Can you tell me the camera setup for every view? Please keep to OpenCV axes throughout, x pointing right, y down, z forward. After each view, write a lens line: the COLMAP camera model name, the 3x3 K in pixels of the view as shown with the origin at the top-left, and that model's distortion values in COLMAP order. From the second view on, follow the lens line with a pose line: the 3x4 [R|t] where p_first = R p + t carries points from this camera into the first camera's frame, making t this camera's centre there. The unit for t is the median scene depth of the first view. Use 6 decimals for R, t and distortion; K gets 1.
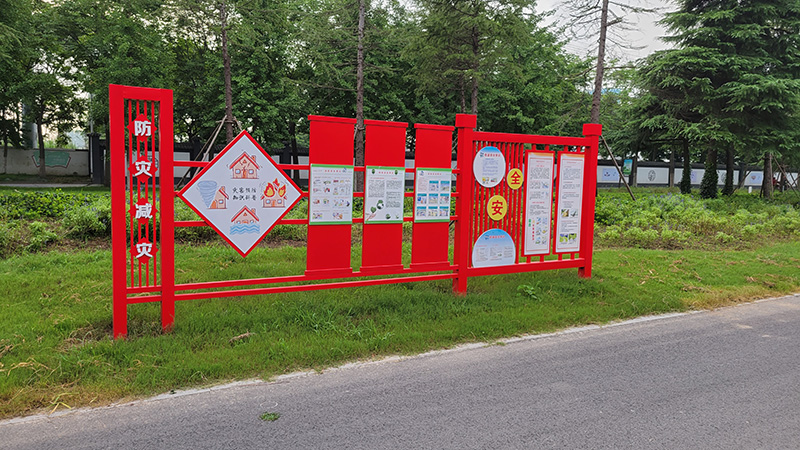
lens RADIAL K [[596.1, 0, 396.9], [0, 596.1, 225.8], [0, 0, 1]] dist [0.022409, -0.009306]
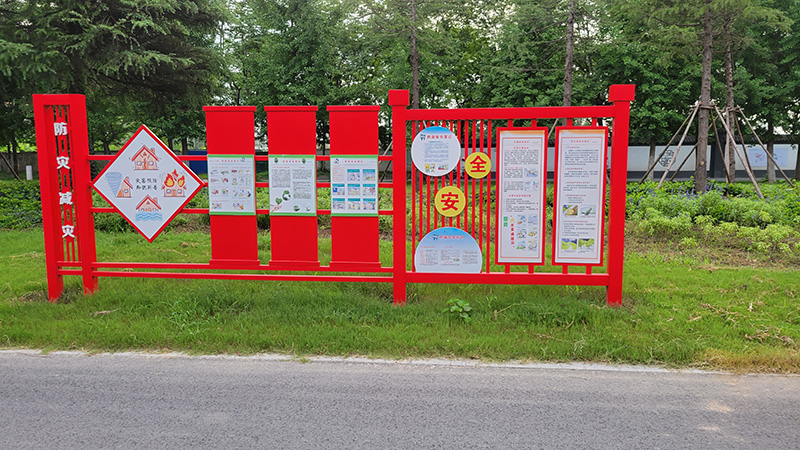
lens RADIAL K [[596.1, 0, 399.3], [0, 596.1, 224.2], [0, 0, 1]] dist [0.022409, -0.009306]
pose [[0.815622, 0.036629, -0.577425, 0.662233], [-0.032234, 0.999321, 0.017861, -0.012978], [0.577687, 0.004045, 0.816248, 0.334812]]
